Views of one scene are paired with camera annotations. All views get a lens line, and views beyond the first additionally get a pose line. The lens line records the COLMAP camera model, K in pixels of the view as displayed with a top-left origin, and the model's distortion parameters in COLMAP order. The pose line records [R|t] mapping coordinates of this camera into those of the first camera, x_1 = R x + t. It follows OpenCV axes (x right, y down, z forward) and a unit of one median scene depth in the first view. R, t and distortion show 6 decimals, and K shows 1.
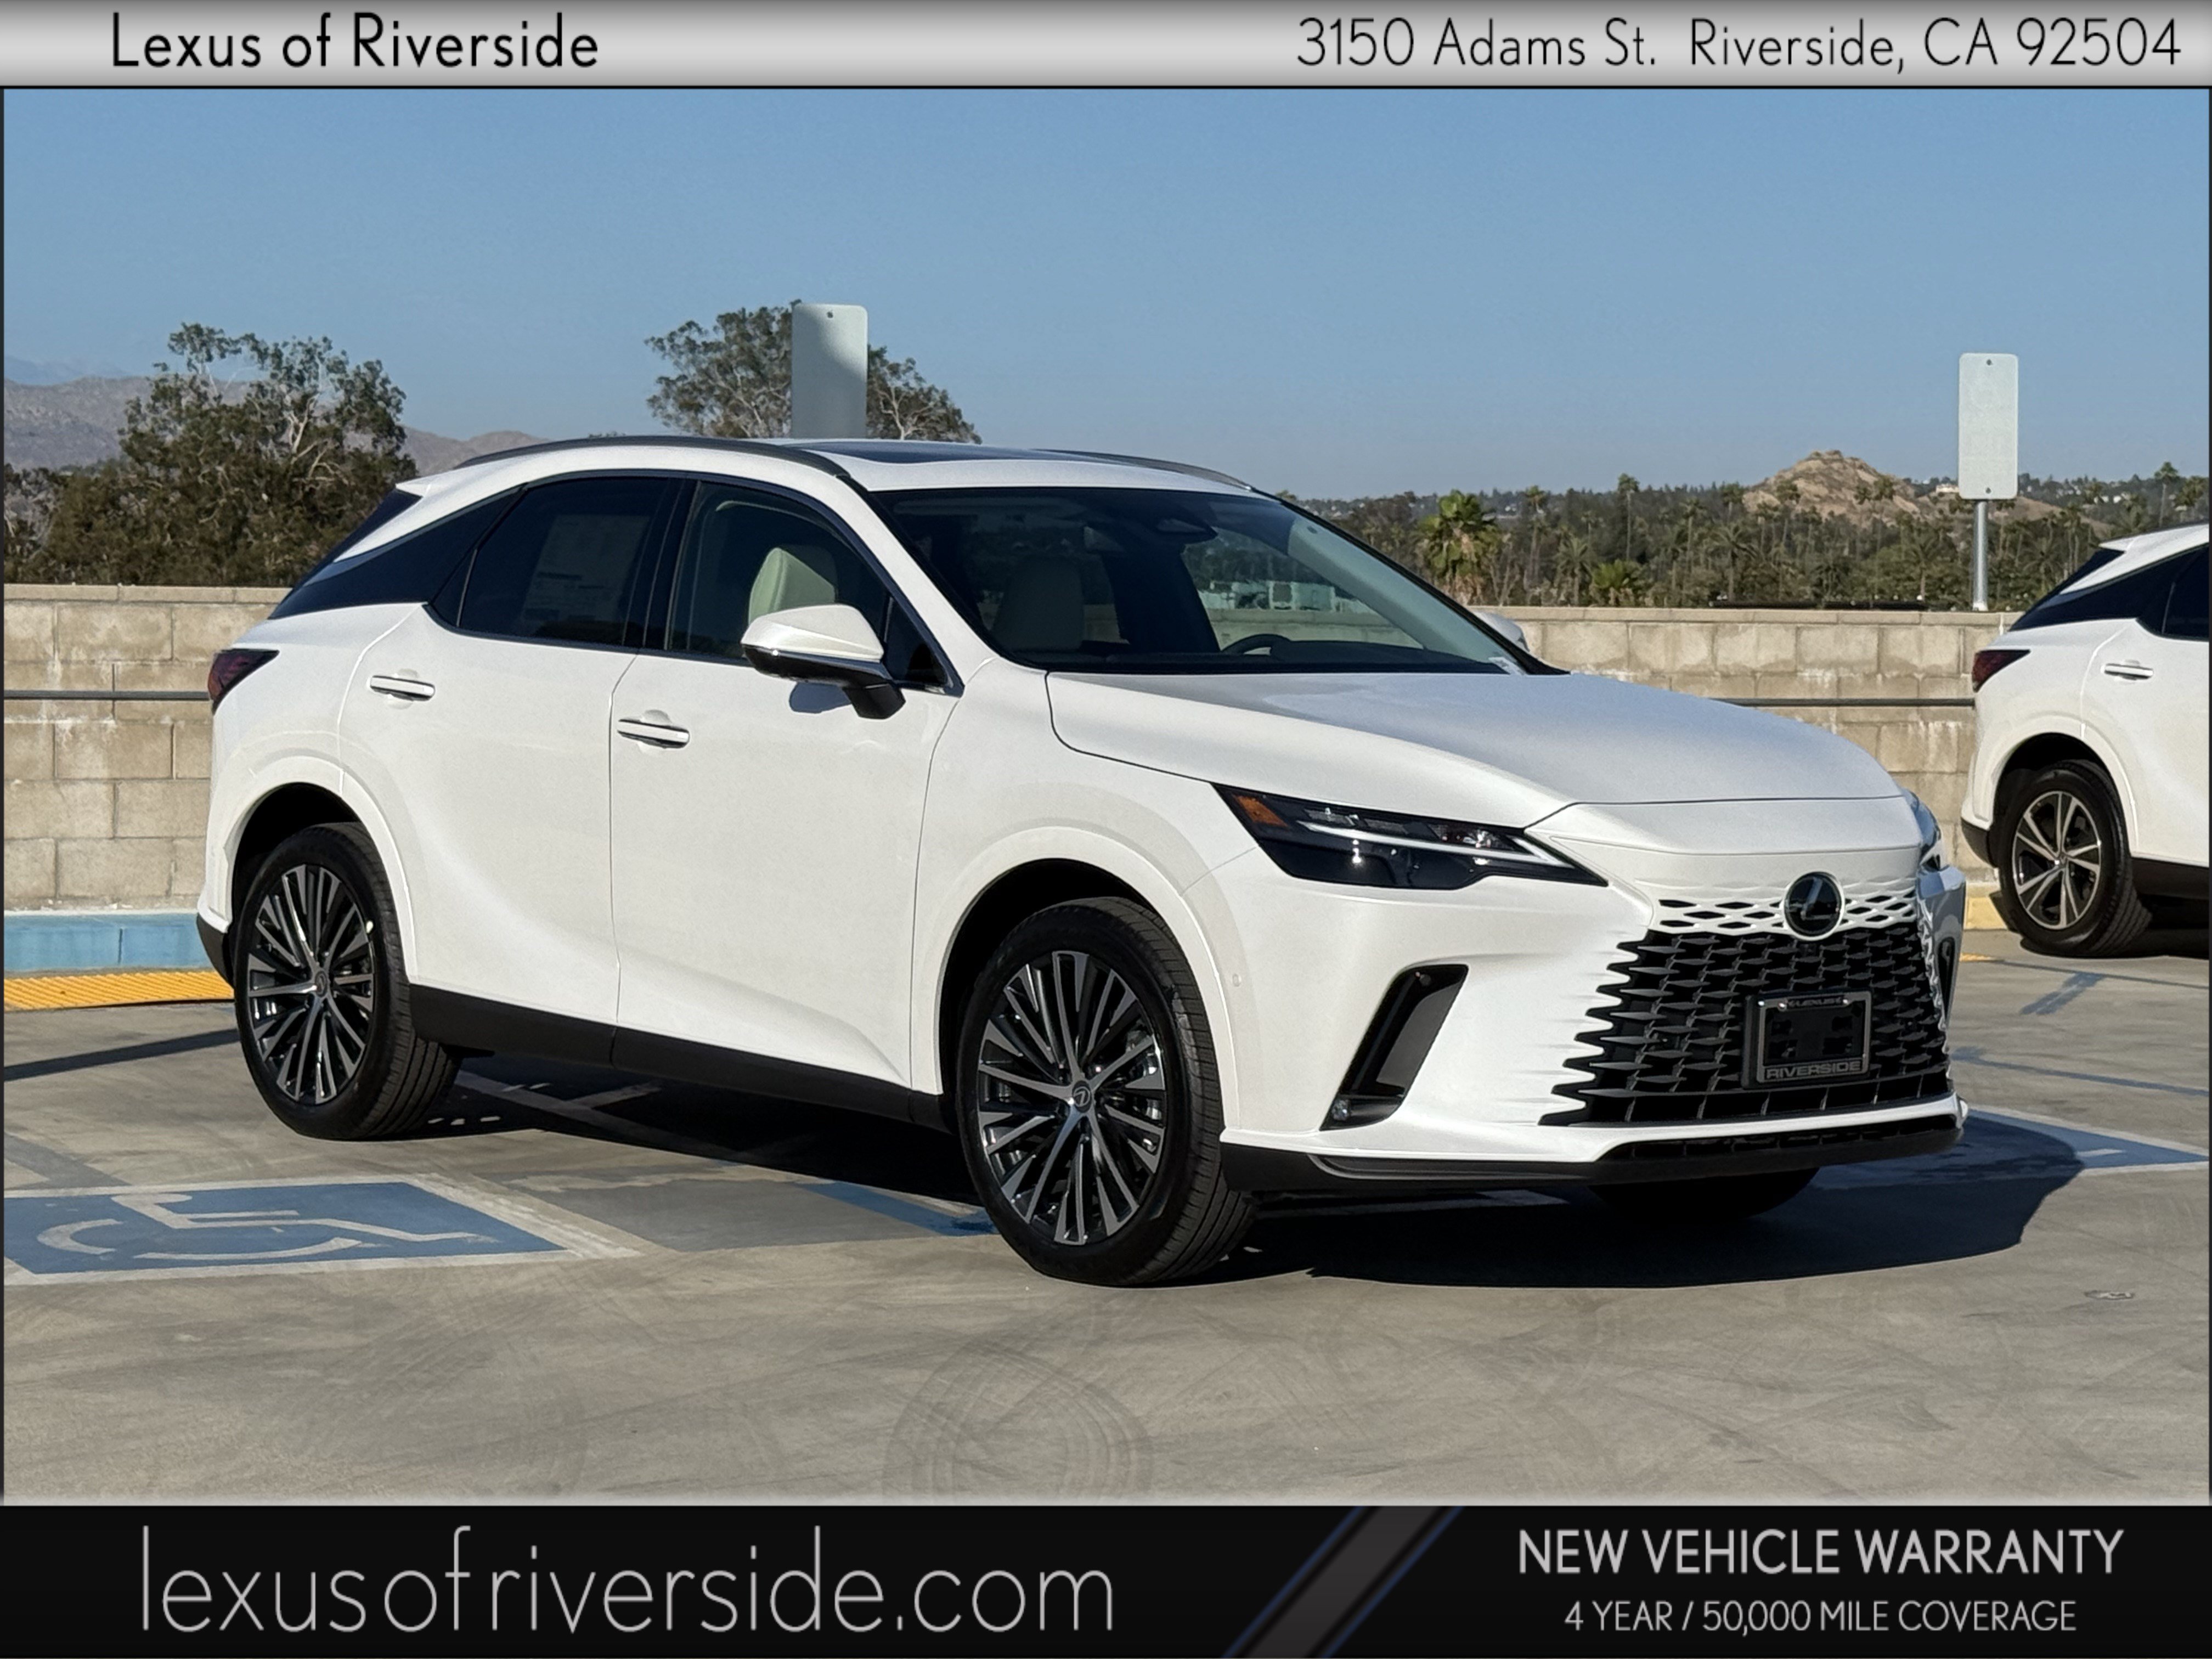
lens RADIAL K [[4763.6, 0, 1087.7], [0, 4763.6, 826.7], [0, 0, 1]] dist [0.085906, 0.000000]
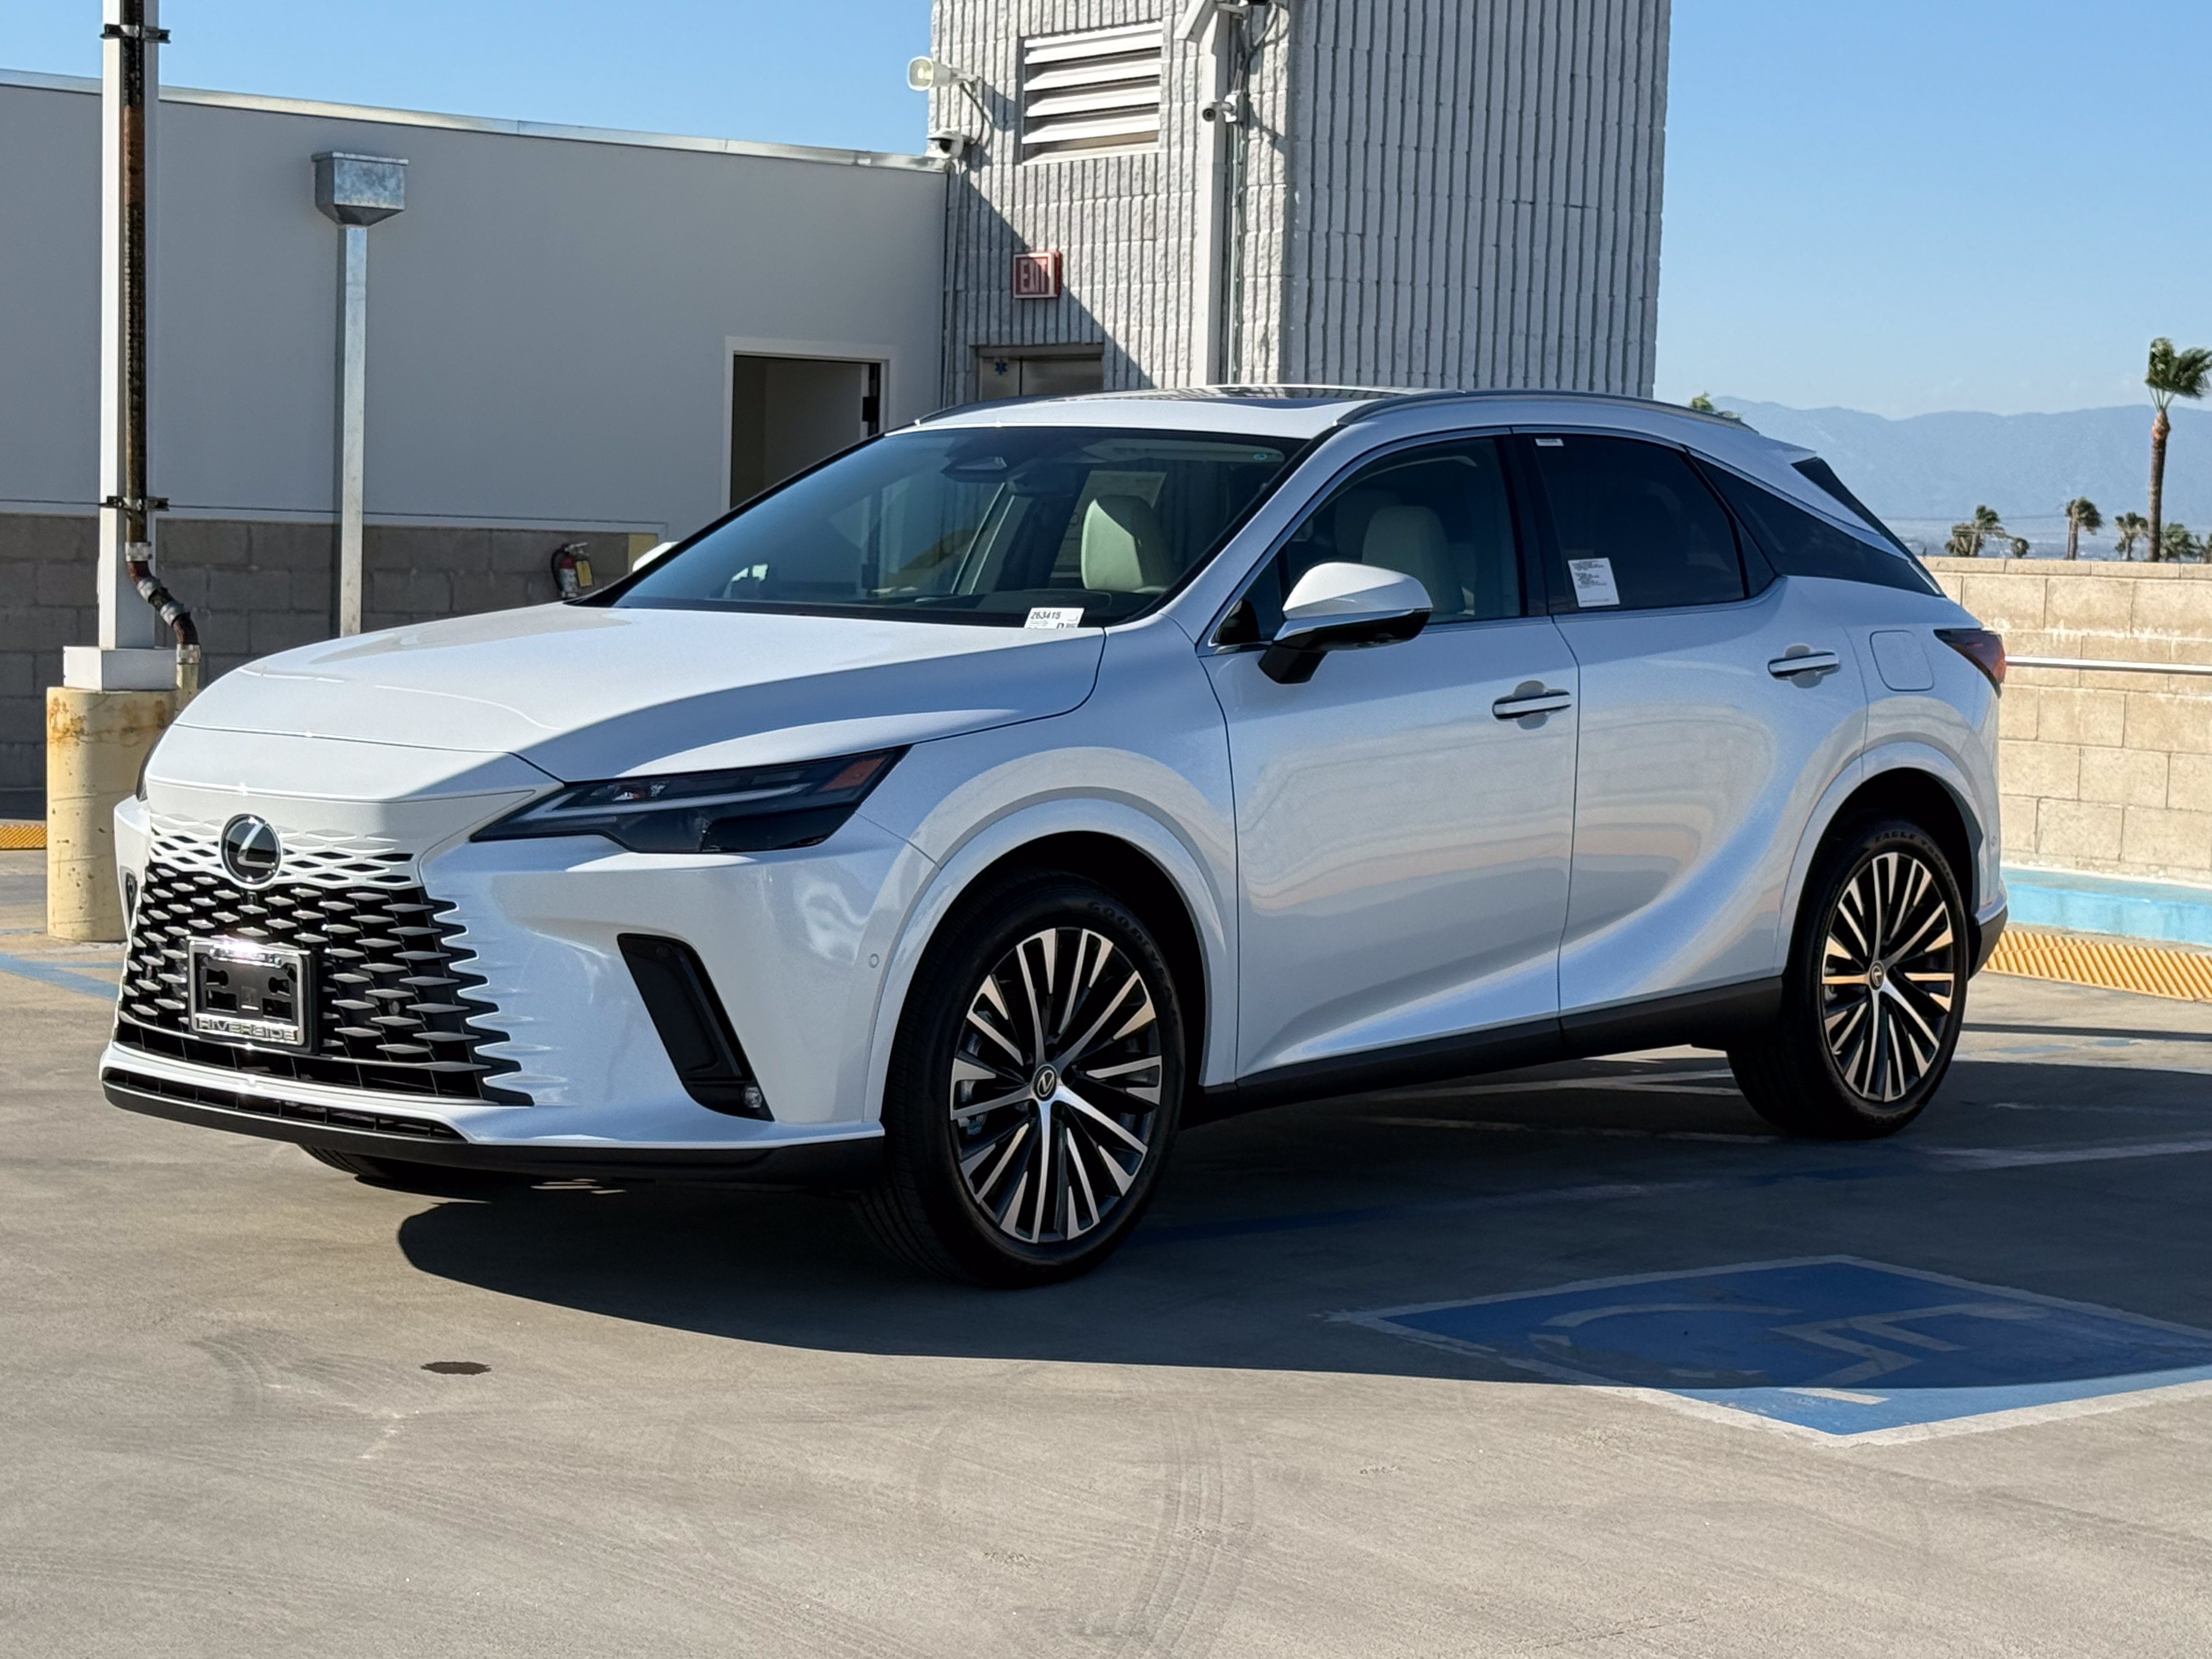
lens RADIAL K [[4550.3, 0, 1097.7], [0, 4550.3, 830.1], [0, 0, 1]] dist [0.002074, 0.000000]
pose [[0.161849, 0.057709, -0.985127, 1.034165], [-0.070835, 0.996393, 0.046732, -0.039630], [0.984270, 0.062218, 0.165353, 1.008659]]
